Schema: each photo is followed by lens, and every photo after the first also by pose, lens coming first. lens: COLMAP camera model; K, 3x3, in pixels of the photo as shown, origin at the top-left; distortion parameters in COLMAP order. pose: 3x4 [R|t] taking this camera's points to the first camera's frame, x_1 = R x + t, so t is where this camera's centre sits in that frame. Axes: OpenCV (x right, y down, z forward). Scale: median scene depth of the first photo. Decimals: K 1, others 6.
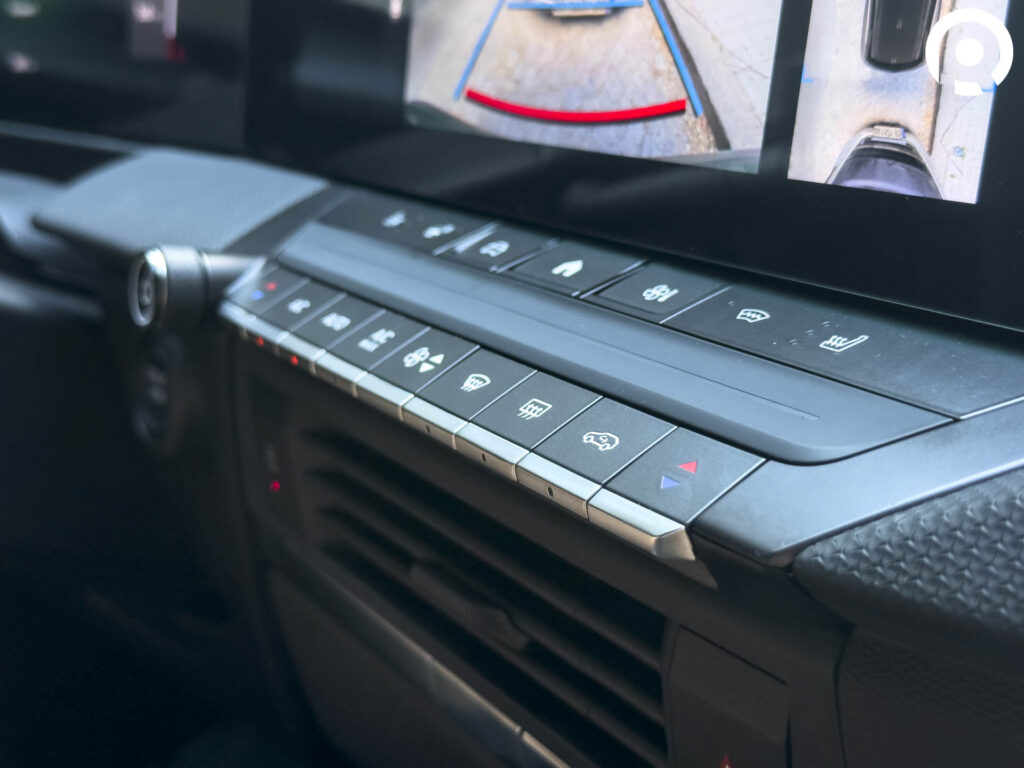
lens RADIAL K [[1464.1, 0, 512.0], [0, 1464.1, 384.0], [0, 0, 1]] dist [0.128172, -0.078273]
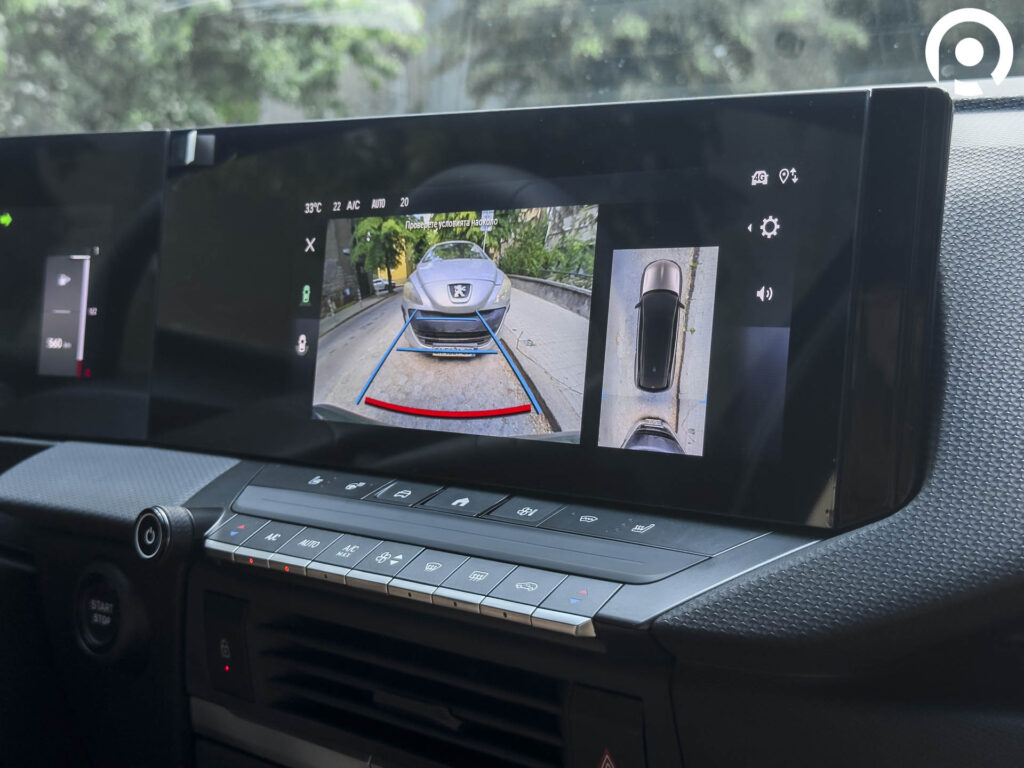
lens RADIAL K [[1464.1, 0, 512.0], [0, 1464.1, 384.0], [0, 0, 1]] dist [0.128172, -0.078273]
pose [[0.959266, -0.016594, 0.282017, -0.426343], [0.068503, 0.982143, -0.175219, 0.098735], [-0.274073, 0.187401, 0.943273, -0.720323]]
